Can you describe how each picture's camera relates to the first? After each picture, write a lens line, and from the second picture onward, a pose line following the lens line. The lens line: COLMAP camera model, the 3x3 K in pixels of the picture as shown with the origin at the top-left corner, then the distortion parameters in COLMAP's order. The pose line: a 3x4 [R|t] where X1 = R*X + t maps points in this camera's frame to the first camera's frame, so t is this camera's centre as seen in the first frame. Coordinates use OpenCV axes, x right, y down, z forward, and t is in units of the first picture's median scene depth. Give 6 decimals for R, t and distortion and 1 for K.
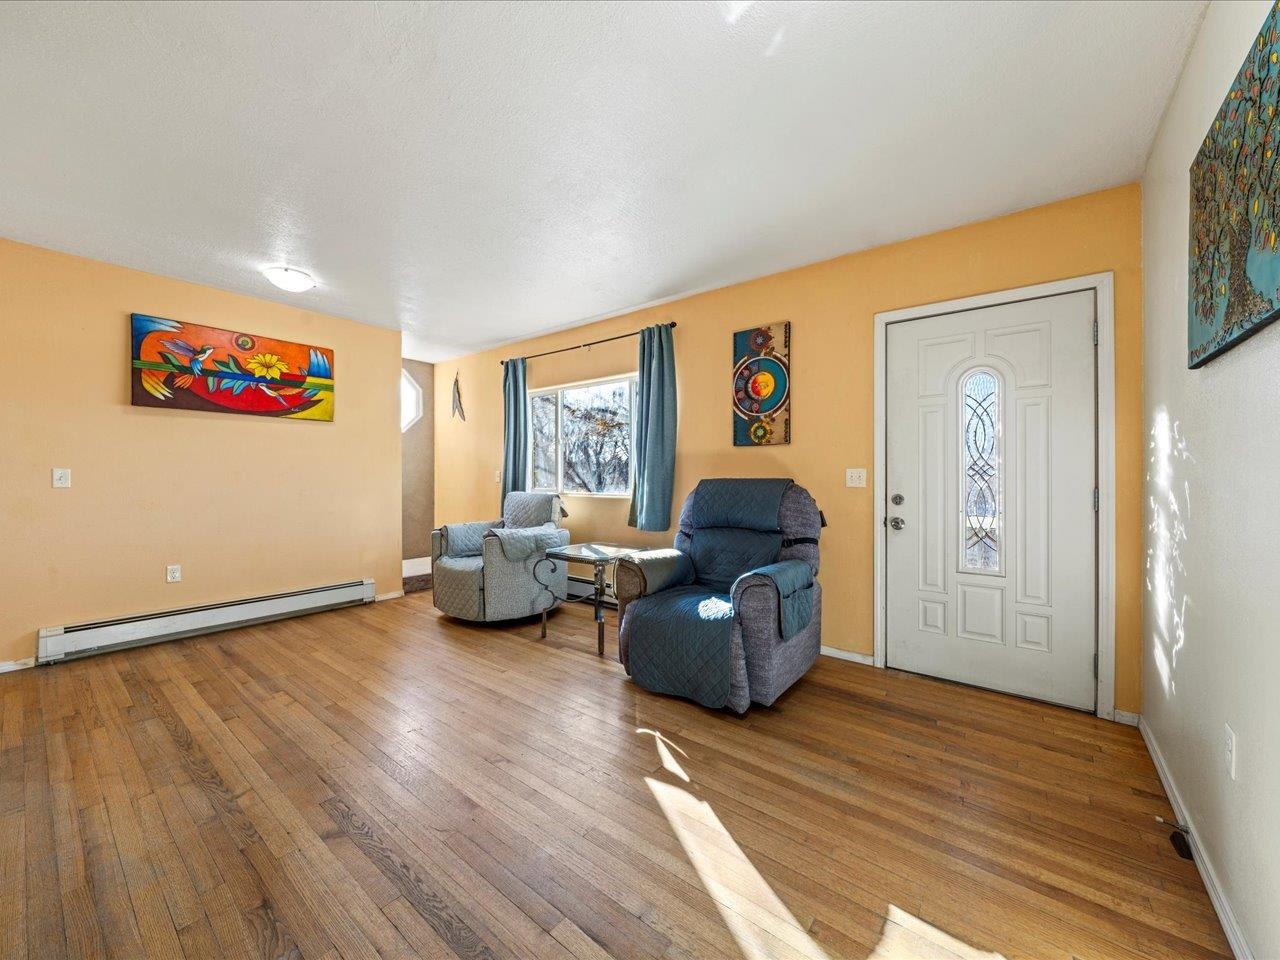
lens RADIAL K [[499.0, 0, 639.2], [0, 499.0, 475.8], [0, 0, 1]] dist [-0.000693, 0.000151]
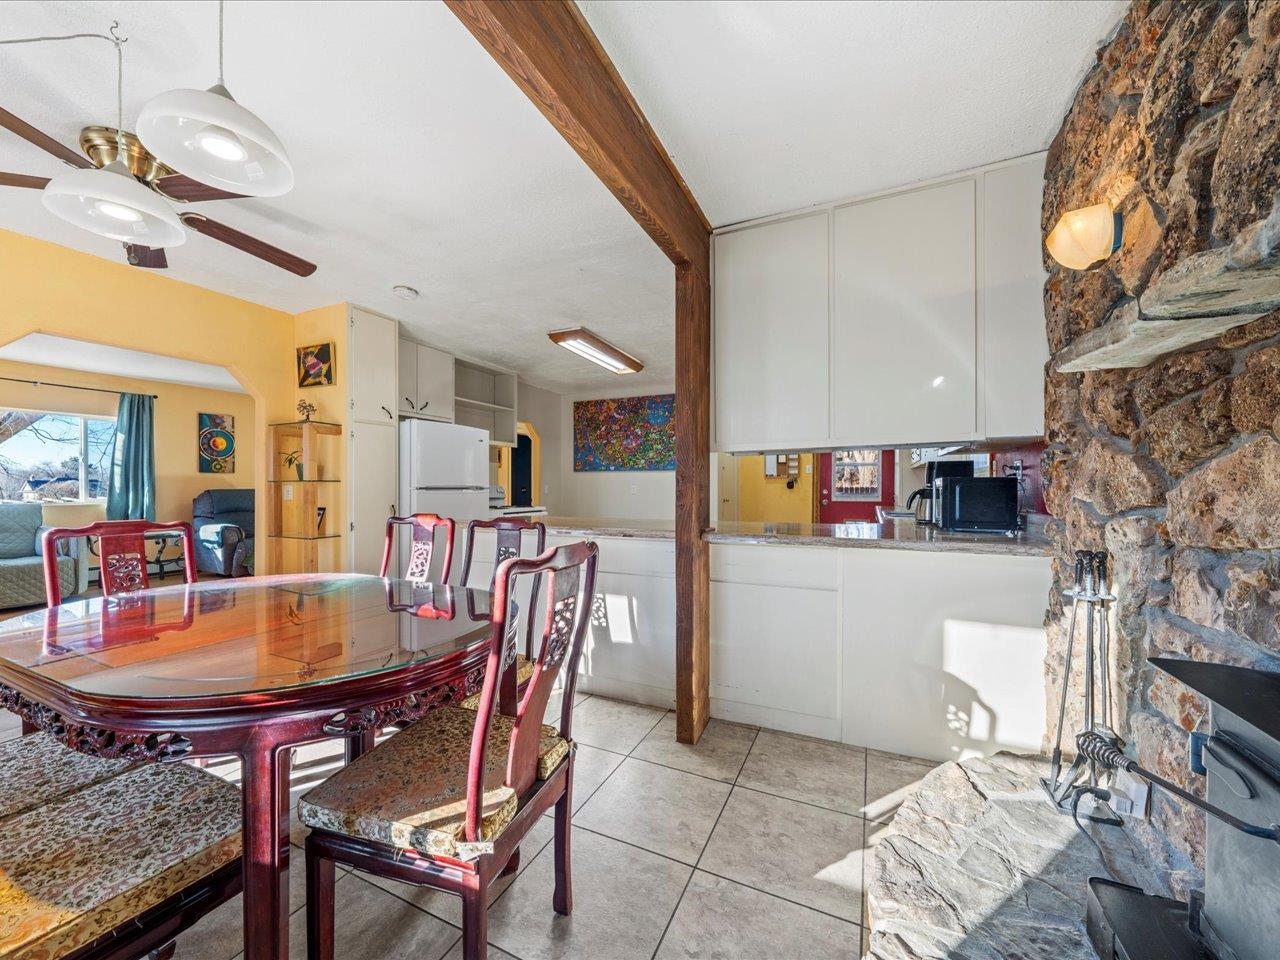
lens RADIAL K [[499.0, 0, 637.3], [0, 499.0, 483.5], [0, 0, 1]] dist [-0.000693, 0.000151]
pose [[-0.226302, 0.003000, 0.974053, -2.110912], [0.001221, 0.999995, -0.002796, -0.010496], [-0.974056, 0.000557, -0.226305, -0.201386]]
